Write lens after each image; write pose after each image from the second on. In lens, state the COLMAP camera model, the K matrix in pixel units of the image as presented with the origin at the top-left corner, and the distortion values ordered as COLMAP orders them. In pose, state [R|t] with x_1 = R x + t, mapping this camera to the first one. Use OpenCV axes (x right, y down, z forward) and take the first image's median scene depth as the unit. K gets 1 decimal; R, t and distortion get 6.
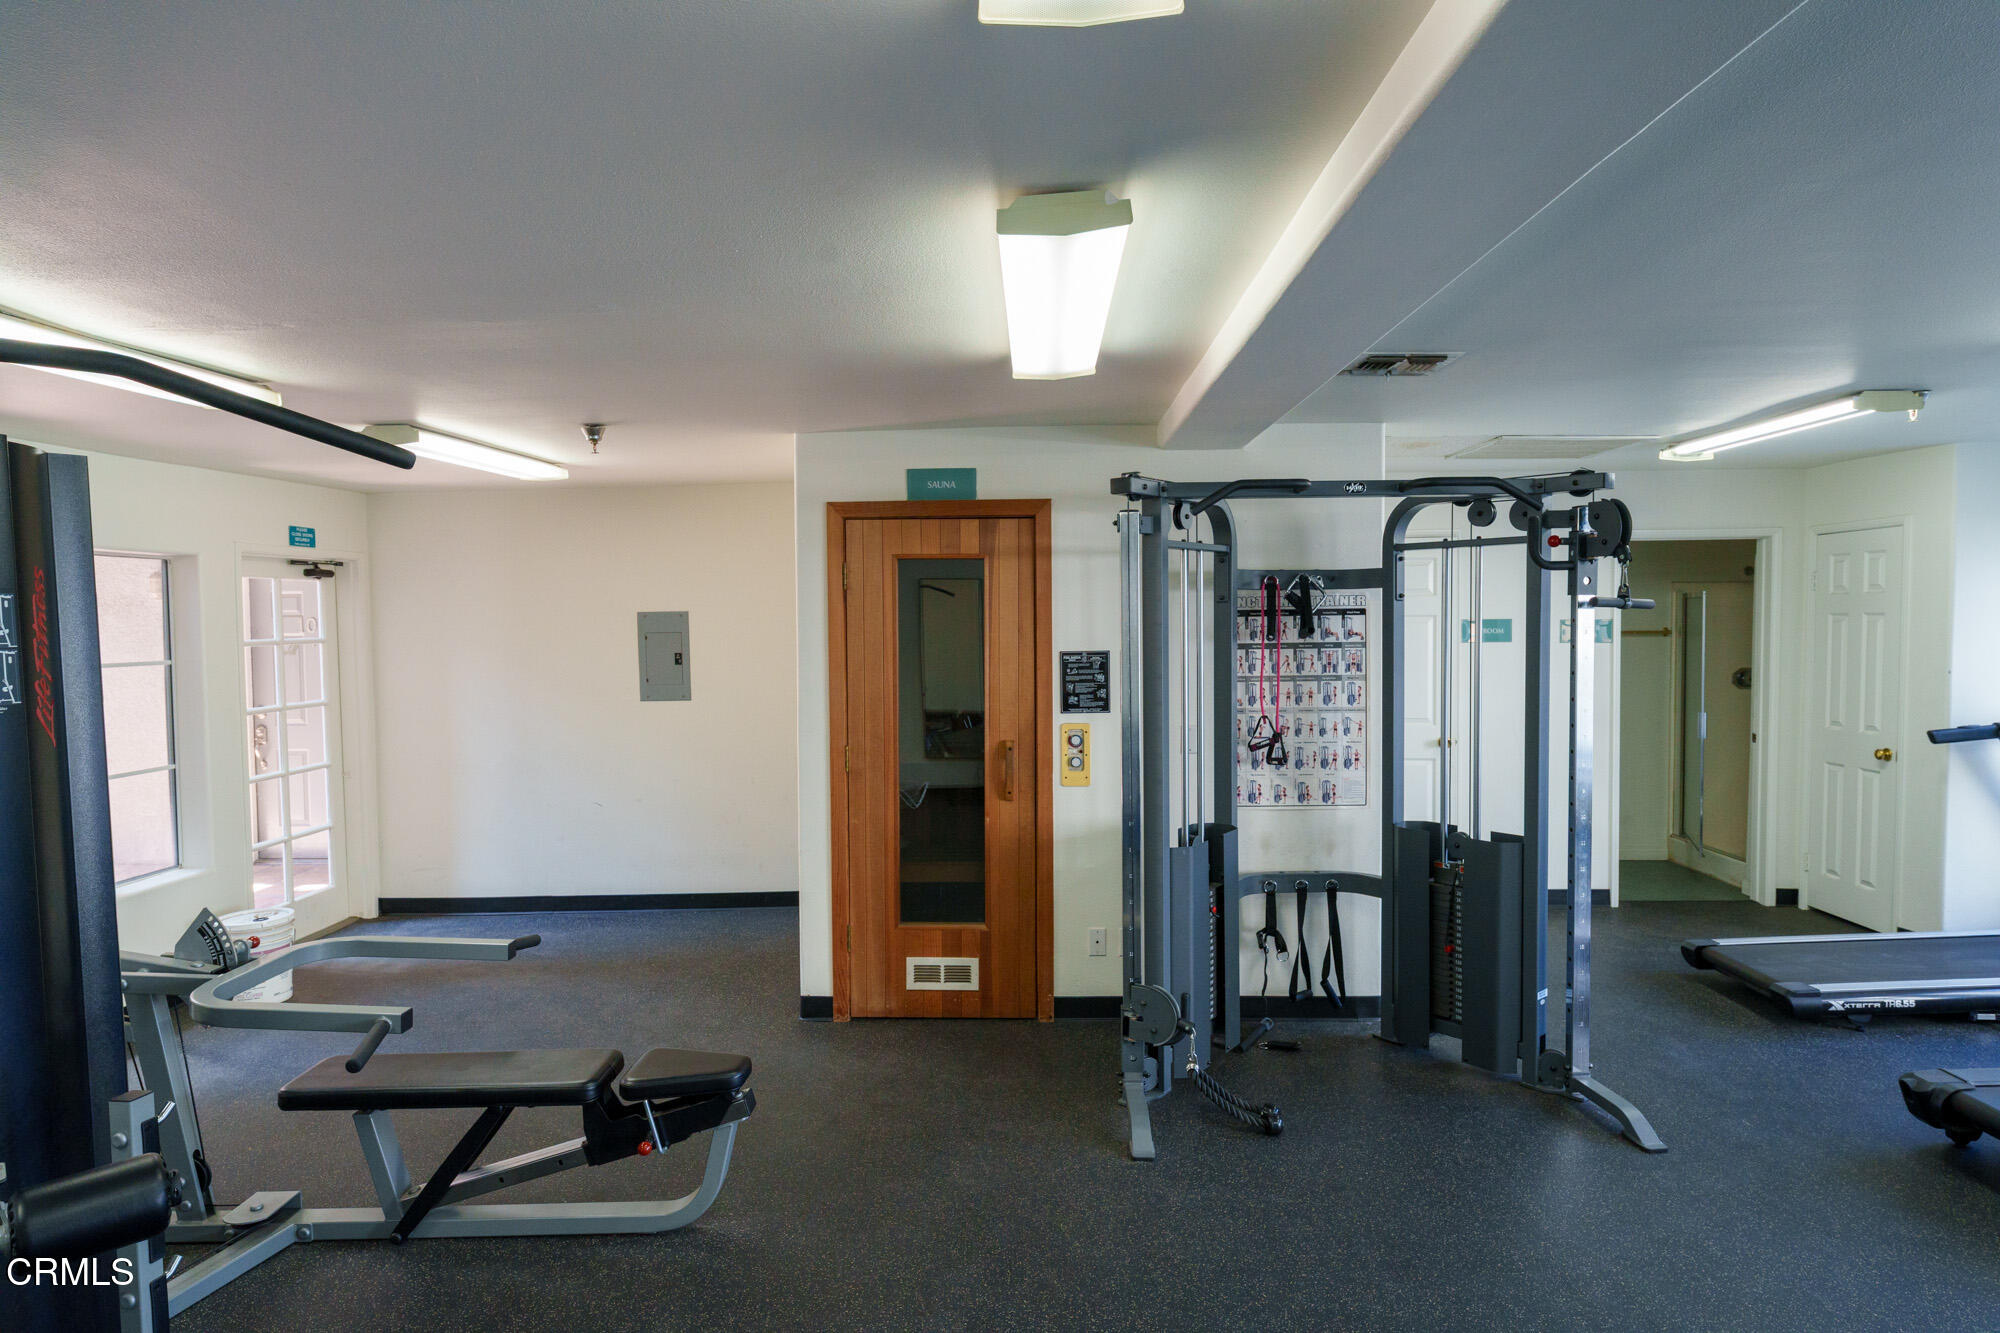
lens RADIAL K [[1099.9, 0, 1000.5], [0, 1099.9, 669.6], [0, 0, 1]] dist [0.002376, 0.002031]
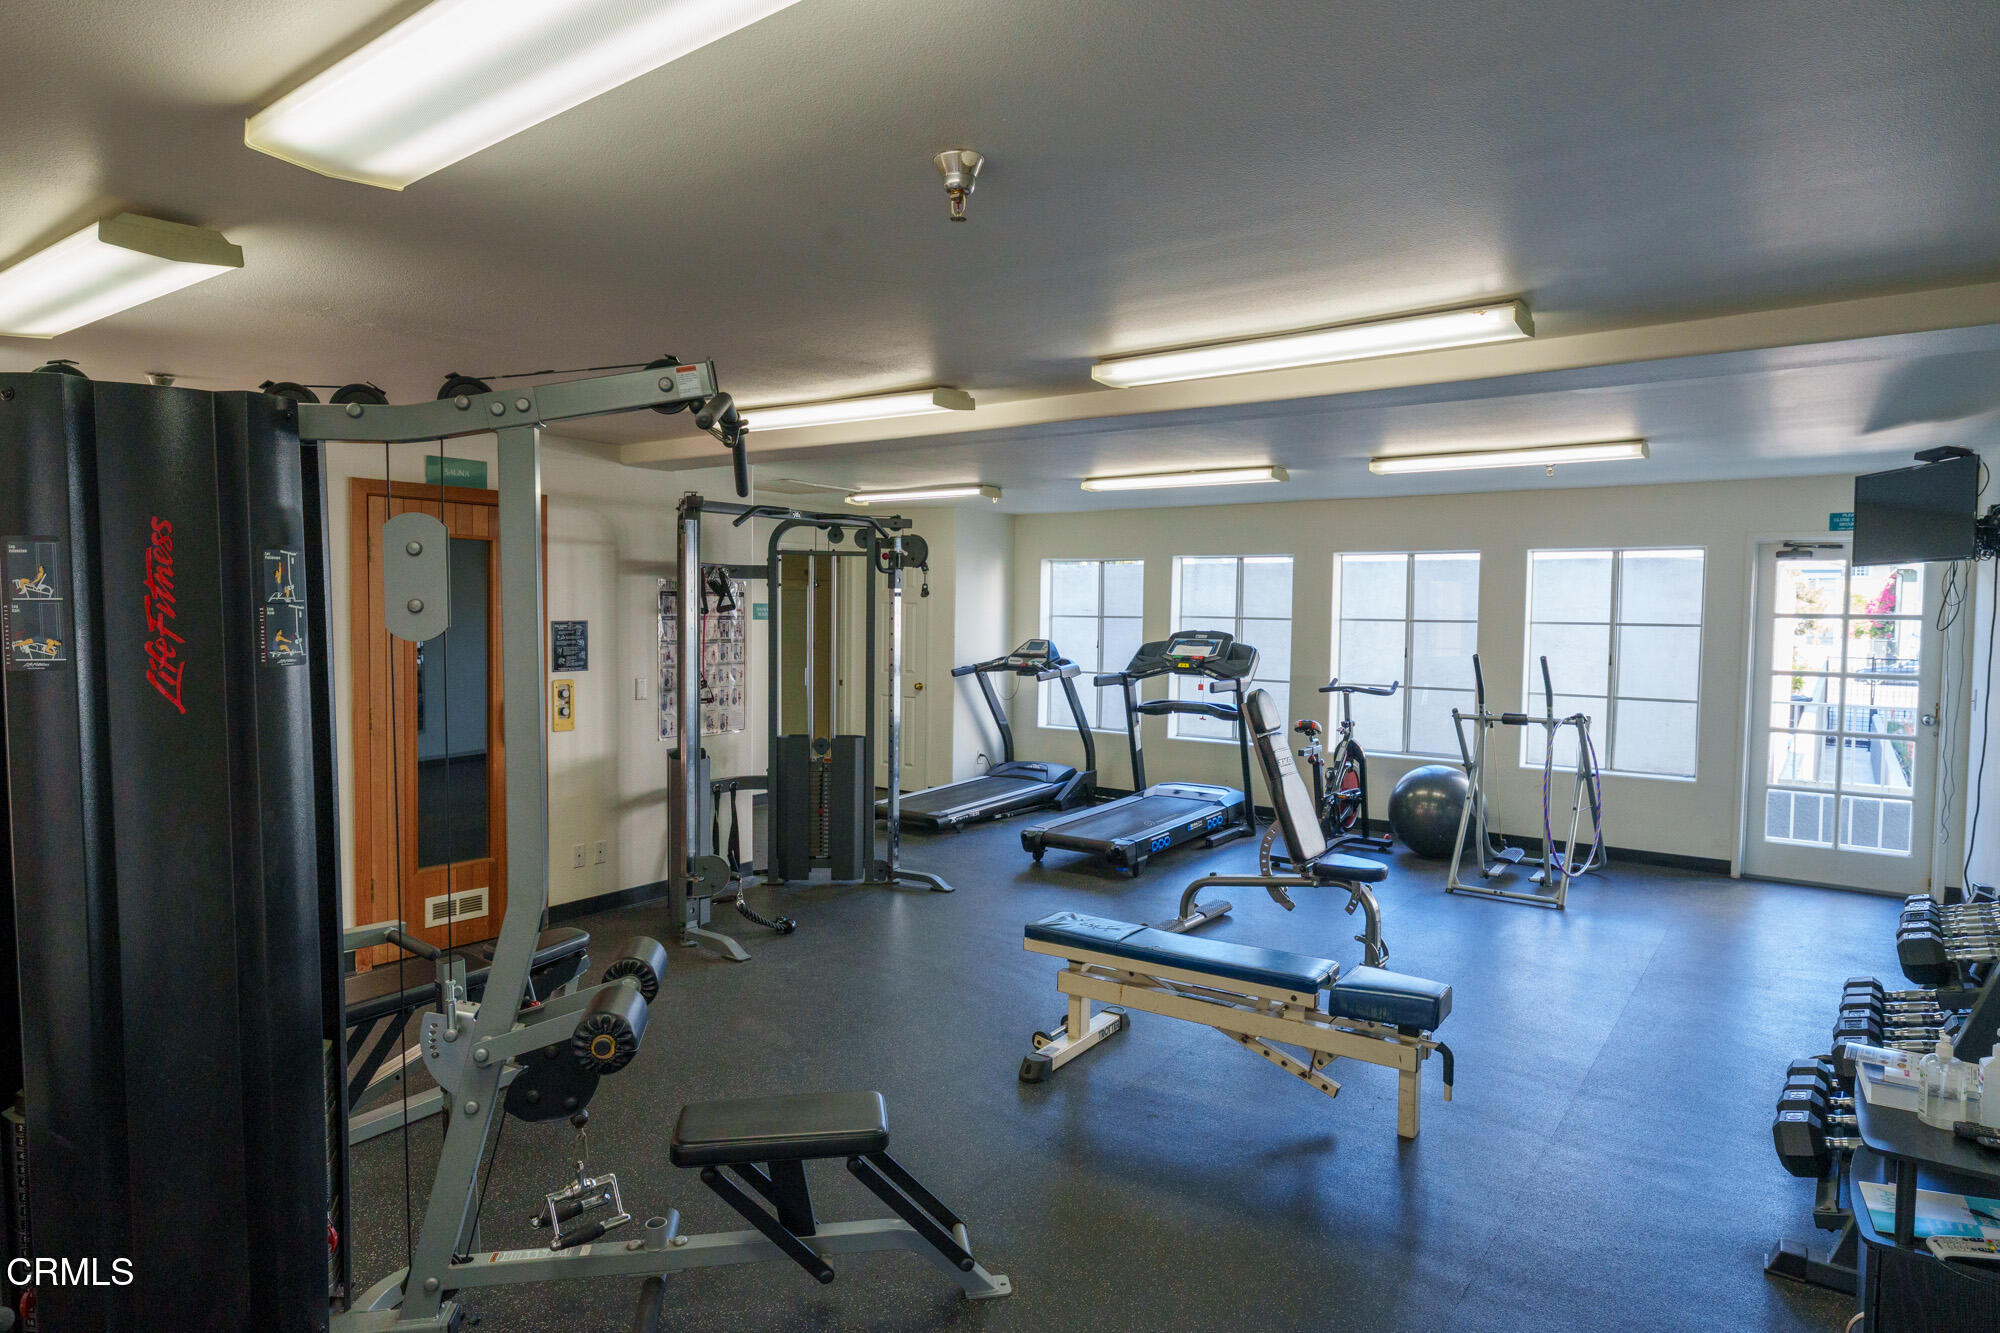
lens RADIAL K [[1099.9, 0, 999.7], [0, 1099.9, 666.4], [0, 0, 1]] dist [0.002376, 0.002031]
pose [[0.579431, -0.027853, 0.814545, -0.650497], [0.020904, 0.999595, 0.019310, 0.020463], [-0.814753, 0.005839, 0.579779, -0.107517]]
